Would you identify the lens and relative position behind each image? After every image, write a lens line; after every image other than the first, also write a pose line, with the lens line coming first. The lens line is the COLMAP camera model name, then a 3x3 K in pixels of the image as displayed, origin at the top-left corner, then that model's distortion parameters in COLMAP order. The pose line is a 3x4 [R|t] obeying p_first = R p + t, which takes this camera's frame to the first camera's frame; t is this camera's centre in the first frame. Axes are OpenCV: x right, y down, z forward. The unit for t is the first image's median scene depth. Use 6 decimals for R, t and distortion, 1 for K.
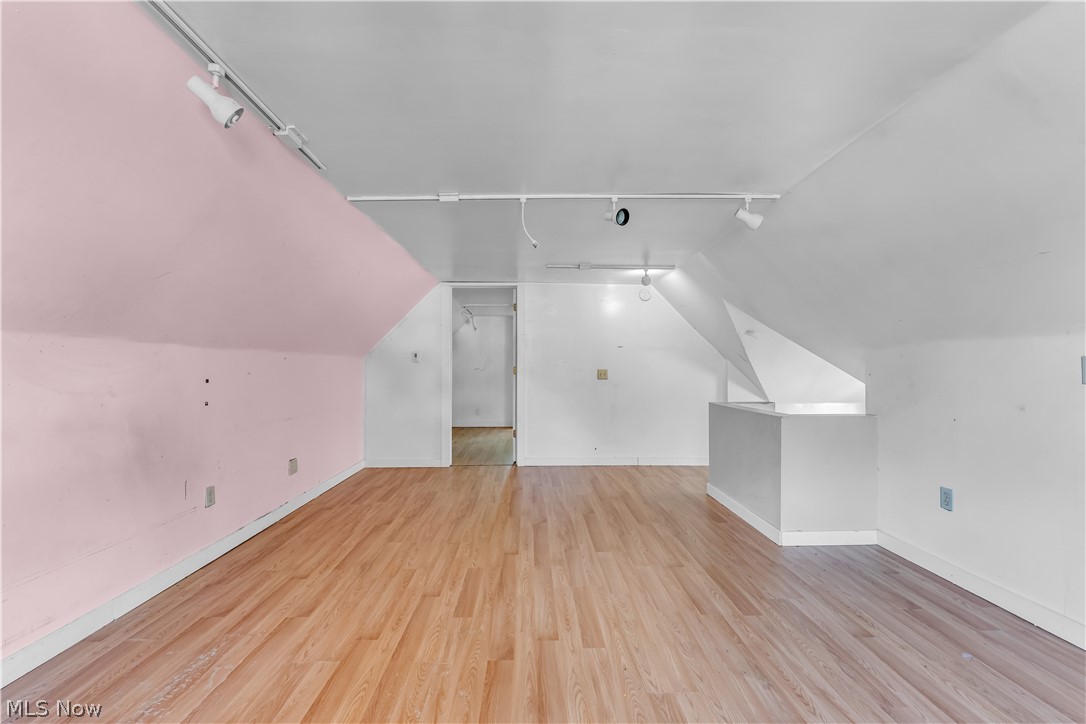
lens RADIAL K [[446.1, 0, 543.7], [0, 446.1, 369.6], [0, 0, 1]] dist [-0.002214, -0.000133]
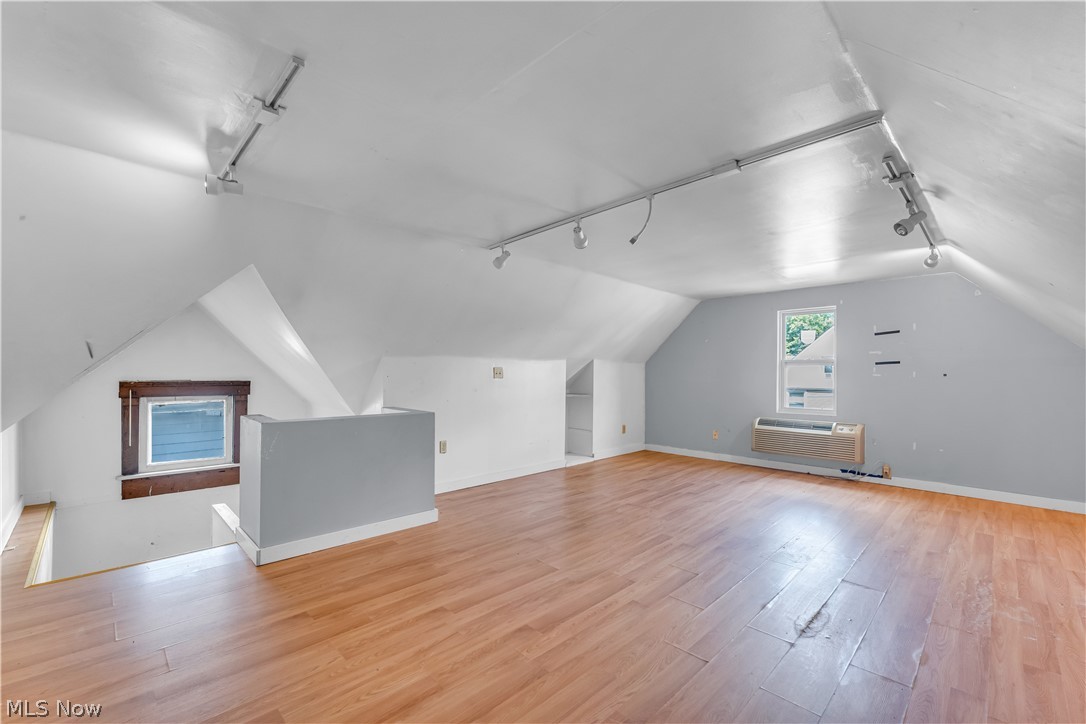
lens RADIAL K [[446.1, 0, 543.7], [0, 446.1, 369.6], [0, 0, 1]] dist [-0.002214, -0.000133]
pose [[-0.683646, 0.002885, 0.729808, -0.540791], [-0.004399, 0.999958, -0.008074, 0.009632], [-0.729800, -0.008730, -0.683604, 1.697024]]
